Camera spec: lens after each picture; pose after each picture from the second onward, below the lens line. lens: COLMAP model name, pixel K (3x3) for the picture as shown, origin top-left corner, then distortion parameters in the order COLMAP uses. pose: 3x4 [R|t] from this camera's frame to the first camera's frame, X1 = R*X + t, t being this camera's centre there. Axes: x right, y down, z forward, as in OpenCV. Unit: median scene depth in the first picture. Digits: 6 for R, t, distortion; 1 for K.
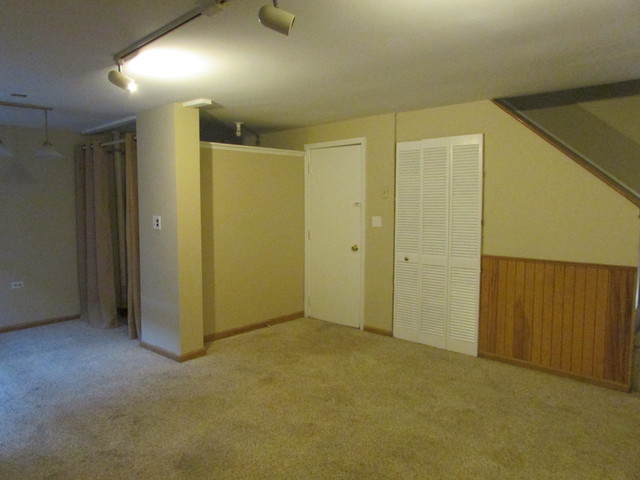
lens RADIAL K [[450.3, 0, 318.2], [0, 450.3, 237.8], [0, 0, 1]] dist [-0.027849, 0.003454]
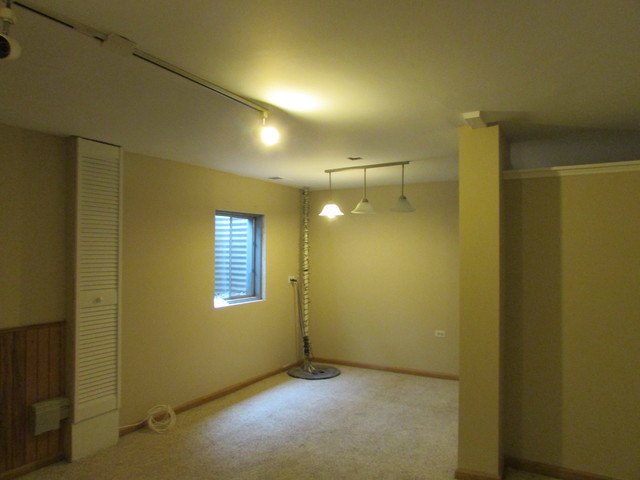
lens RADIAL K [[451.3, 0, 320.0], [0, 451.3, 240.0], [0, 0, 1]] dist [-0.043686, 0.000109]
pose [[0.236225, -0.019772, -0.971497, 0.339637], [-0.081917, 0.995829, -0.040186, -0.056839], [0.968239, 0.089075, 0.233620, 0.575304]]
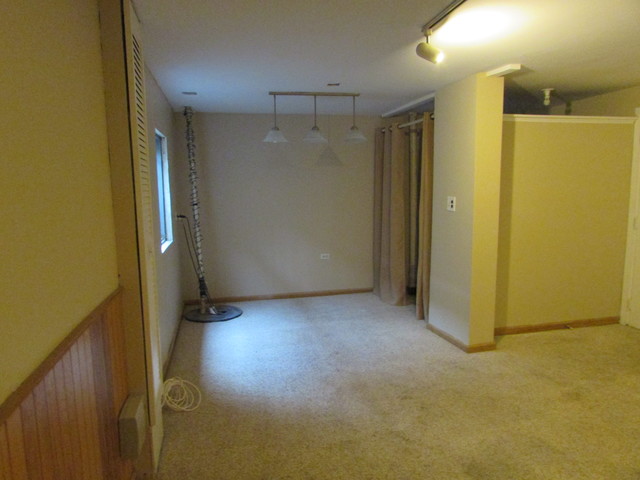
lens RADIAL K [[450.3, 0, 318.2], [0, 450.3, 237.8], [0, 0, 1]] dist [-0.027849, 0.003454]
pose [[0.821778, 0.060006, -0.566640, -0.046435], [-0.035334, 0.997892, 0.054431, -0.004159], [0.568712, -0.024708, 0.822166, 0.051634]]
